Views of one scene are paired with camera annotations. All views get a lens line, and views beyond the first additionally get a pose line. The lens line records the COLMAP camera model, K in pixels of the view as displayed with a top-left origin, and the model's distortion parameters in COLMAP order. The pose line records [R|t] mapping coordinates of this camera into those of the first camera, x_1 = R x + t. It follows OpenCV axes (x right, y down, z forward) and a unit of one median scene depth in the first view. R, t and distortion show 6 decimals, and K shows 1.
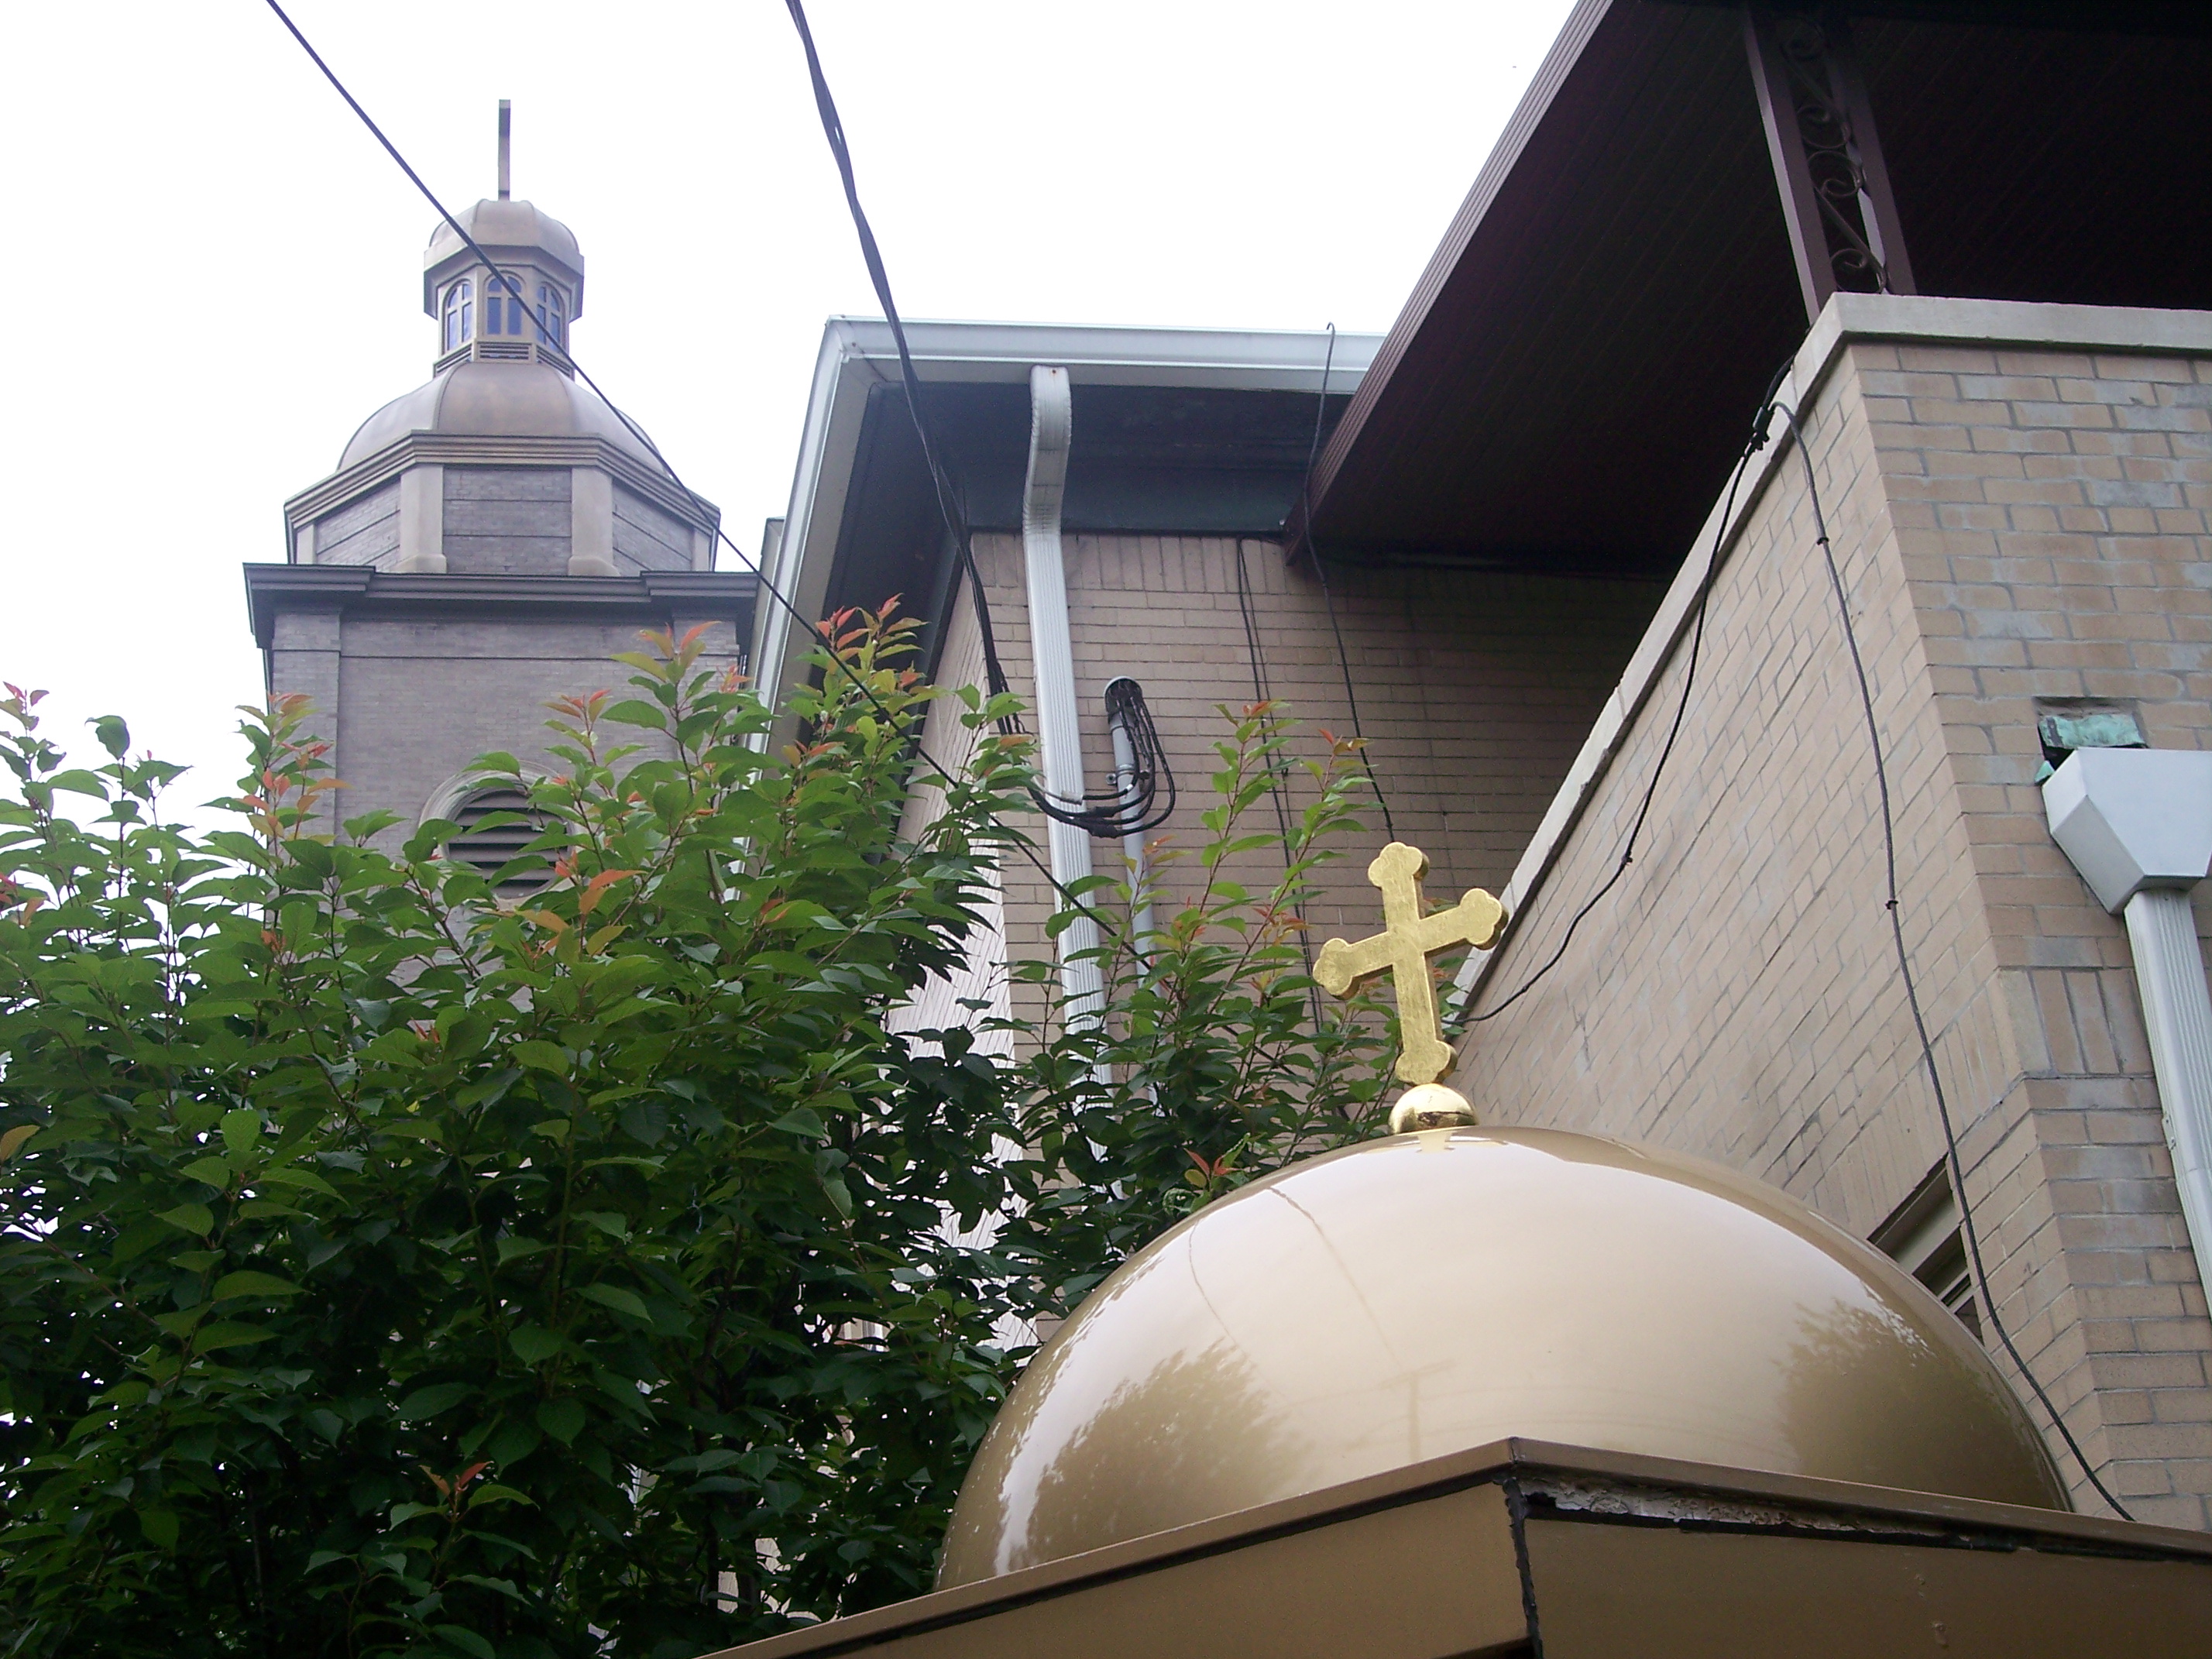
lens RADIAL K [[3417.0, 0, 1106.0], [0, 3417.0, 829.5], [0, 0, 1]] dist [-0.066302, 0.190507]
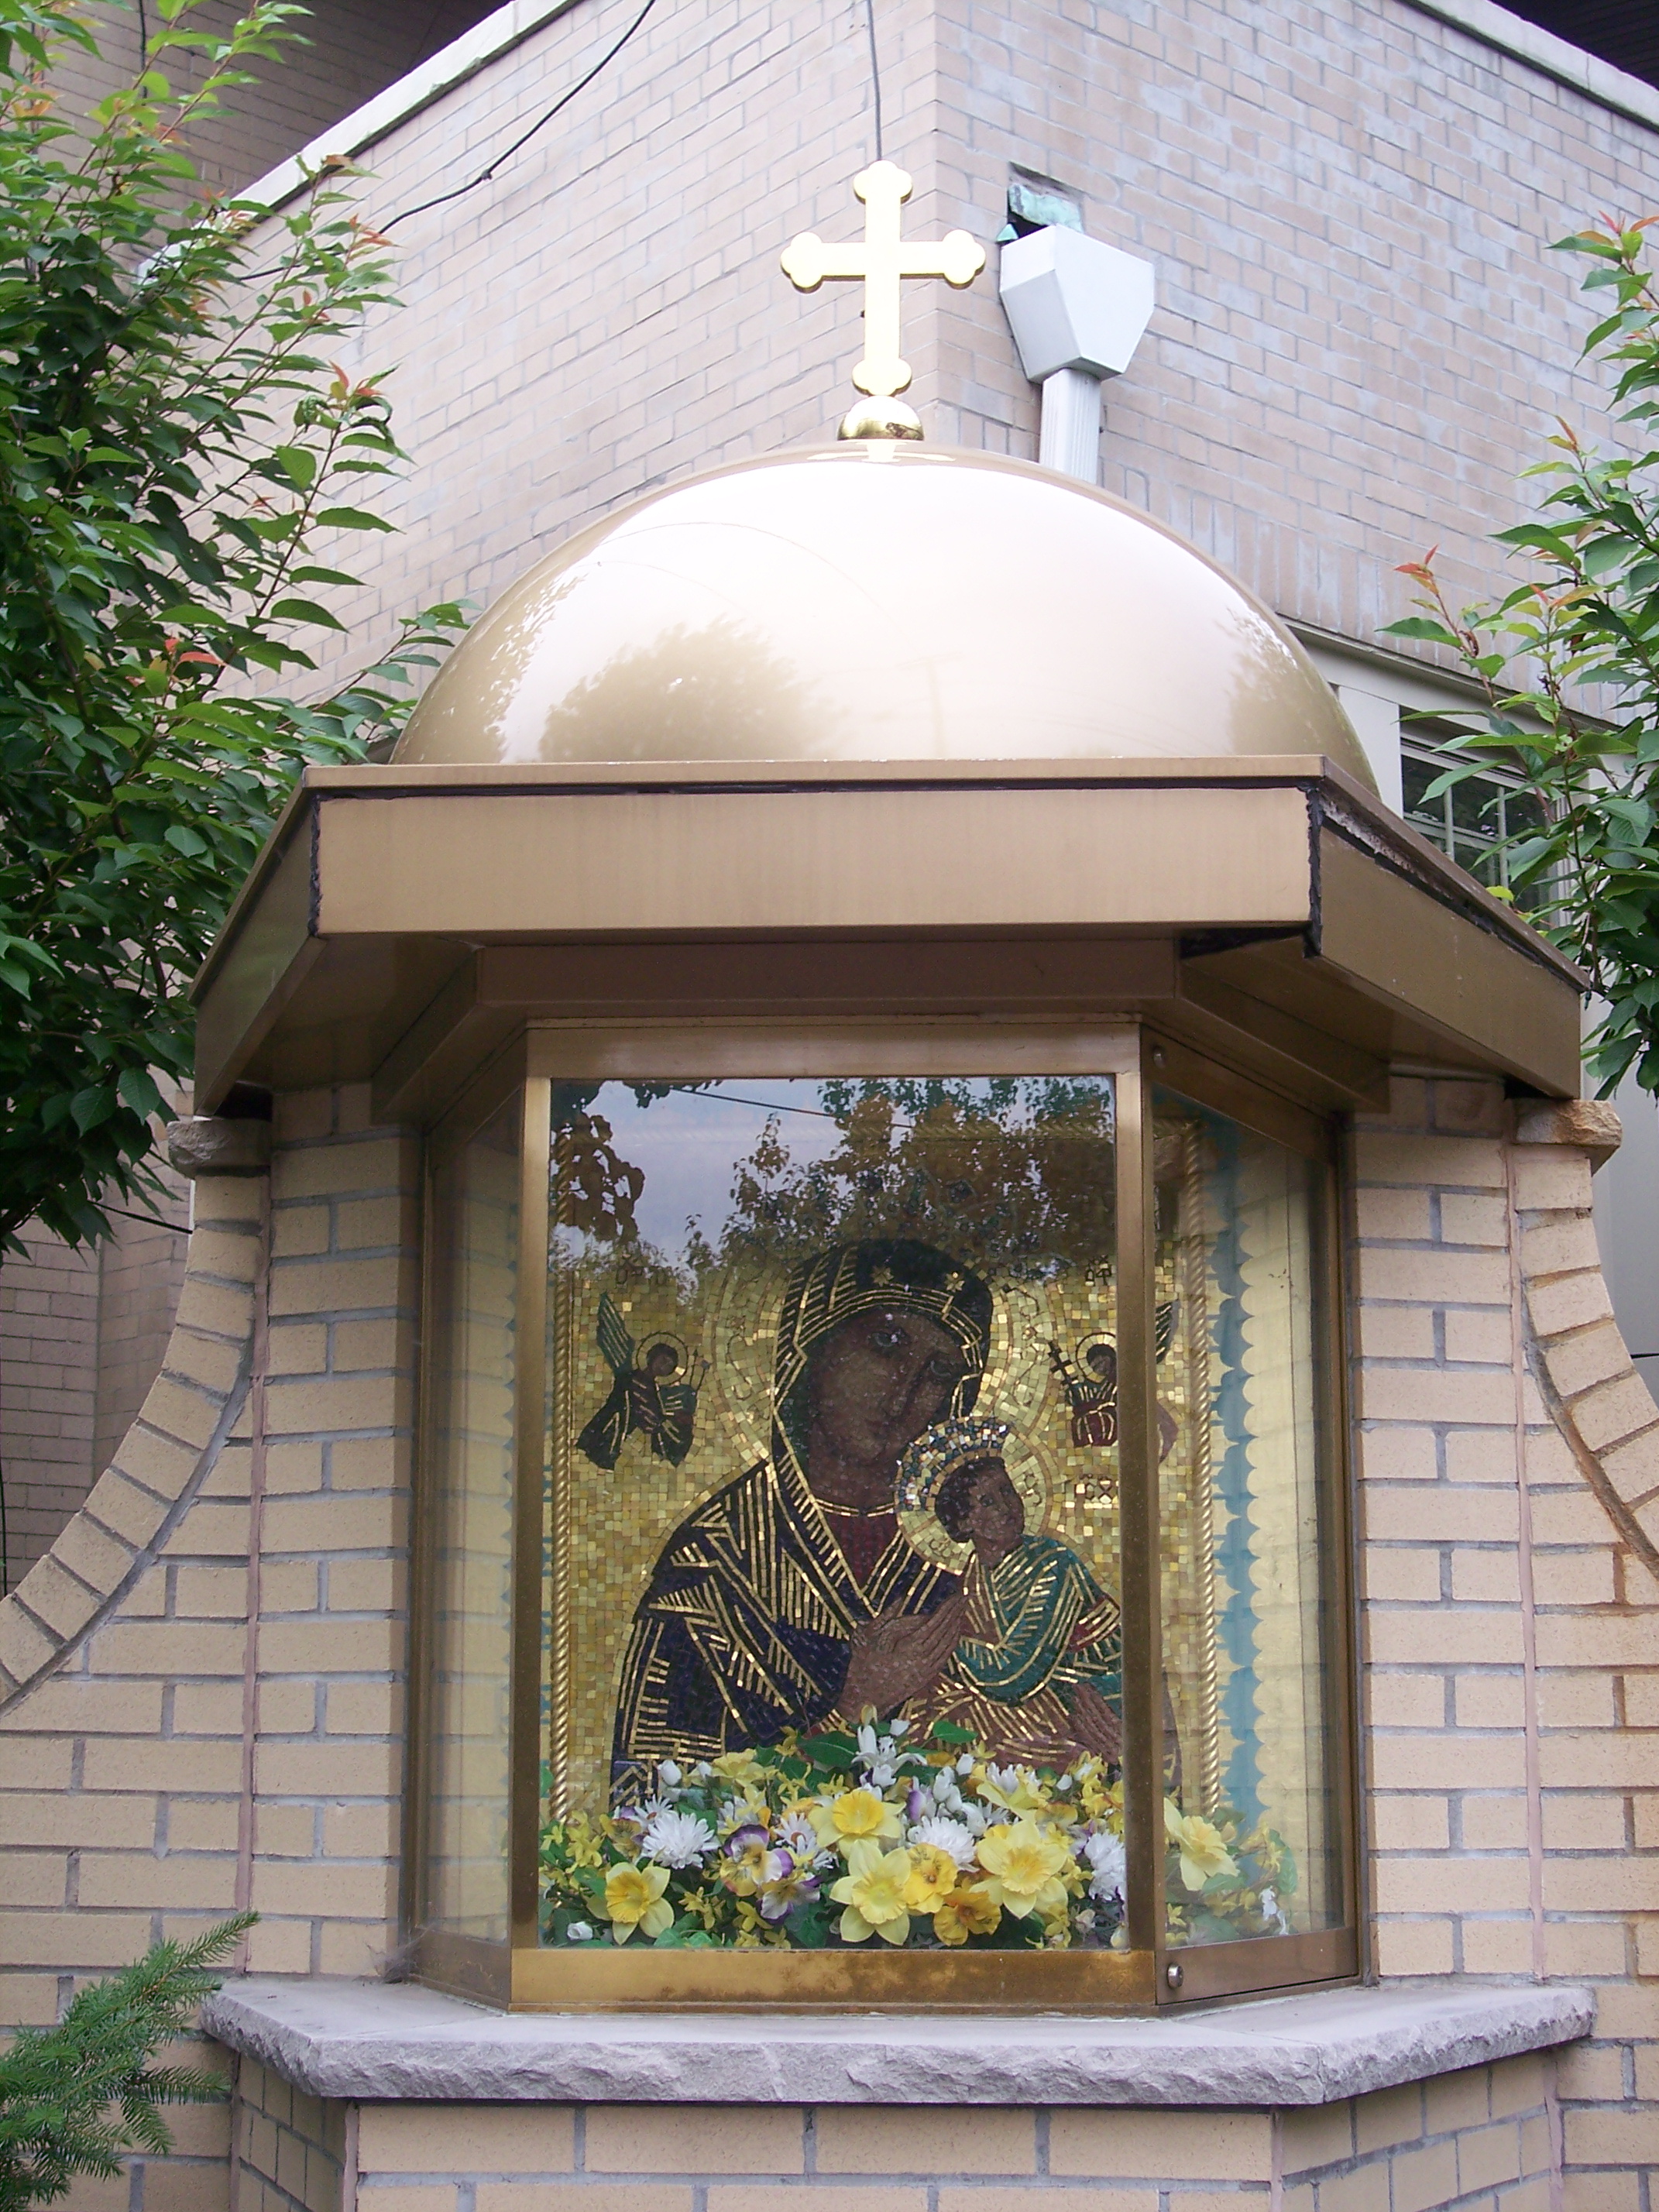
lens RADIAL K [[3385.8, 0, 825.4], [0, 3385.8, 1154.2], [0, 0, 1]] dist [-0.046596, 0.027844]
pose [[0.859199, 0.175360, 0.480651, -0.231495], [-0.306148, 0.928902, 0.208361, 0.047667], [-0.409940, -0.326174, 0.851798, 0.014040]]
